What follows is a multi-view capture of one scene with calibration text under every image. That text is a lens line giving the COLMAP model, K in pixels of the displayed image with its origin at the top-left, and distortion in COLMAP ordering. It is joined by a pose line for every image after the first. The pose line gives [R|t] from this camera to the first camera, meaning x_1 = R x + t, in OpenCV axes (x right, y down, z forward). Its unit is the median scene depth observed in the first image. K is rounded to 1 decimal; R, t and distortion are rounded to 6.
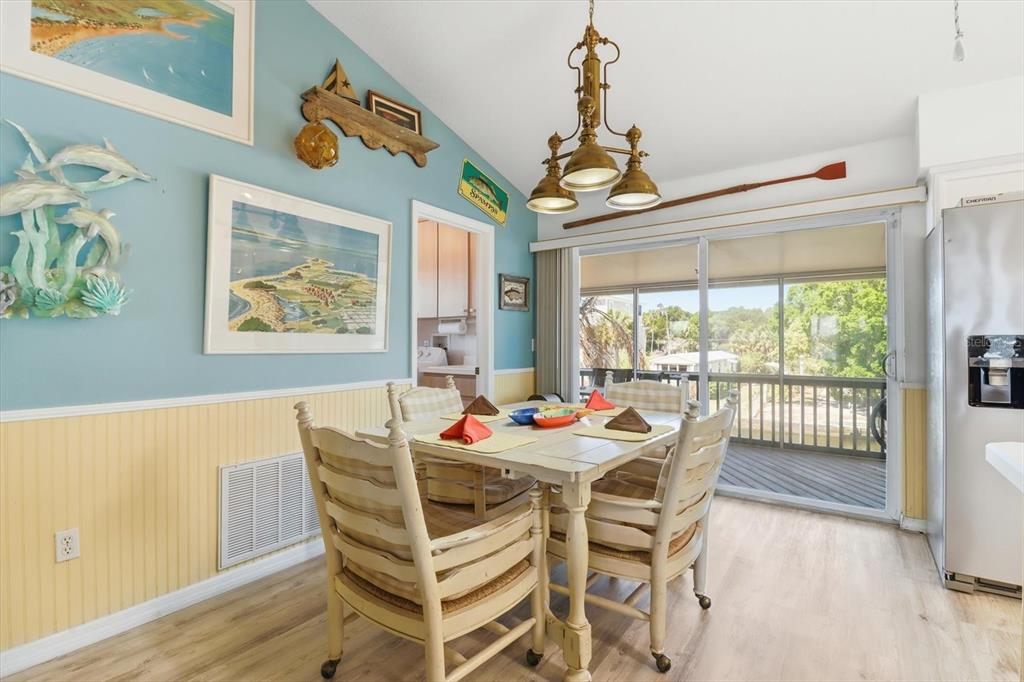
lens RADIAL K [[488.4, 0, 512.3], [0, 488.4, 338.3], [0, 0, 1]] dist [-0.016282, -0.001006]
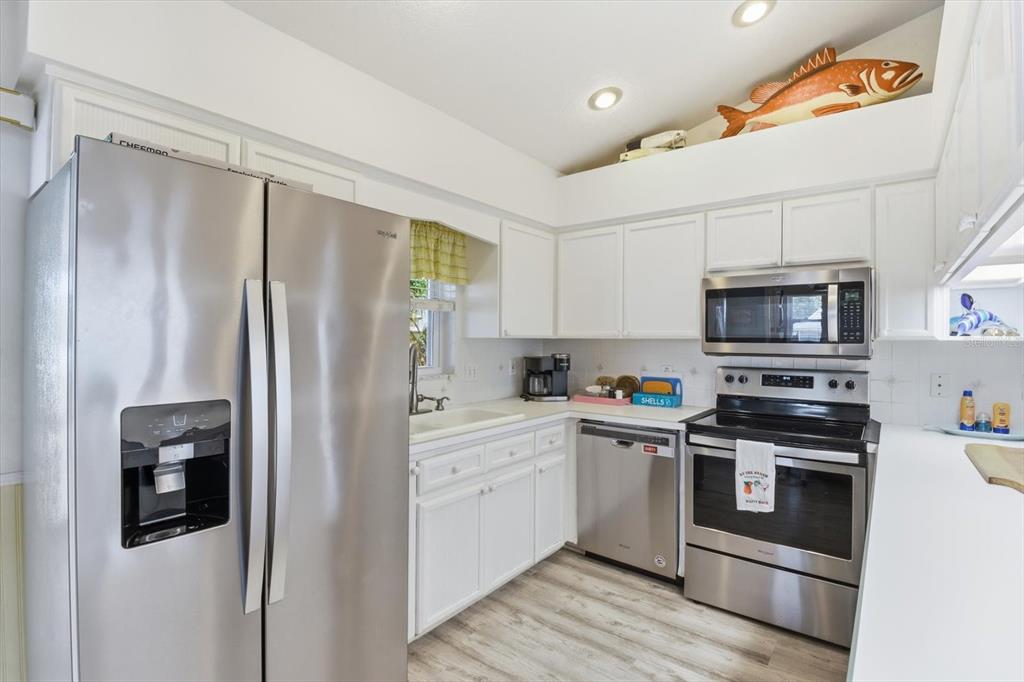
lens RADIAL K [[488.4, 0, 512.6], [0, 488.4, 338.4], [0, 0, 1]] dist [-0.016282, -0.001006]
pose [[0.054739, 0.006005, 0.998483, 0.382417], [-0.018133, 0.999823, -0.005019, -0.063471], [-0.998336, -0.017830, 0.054838, 0.462903]]
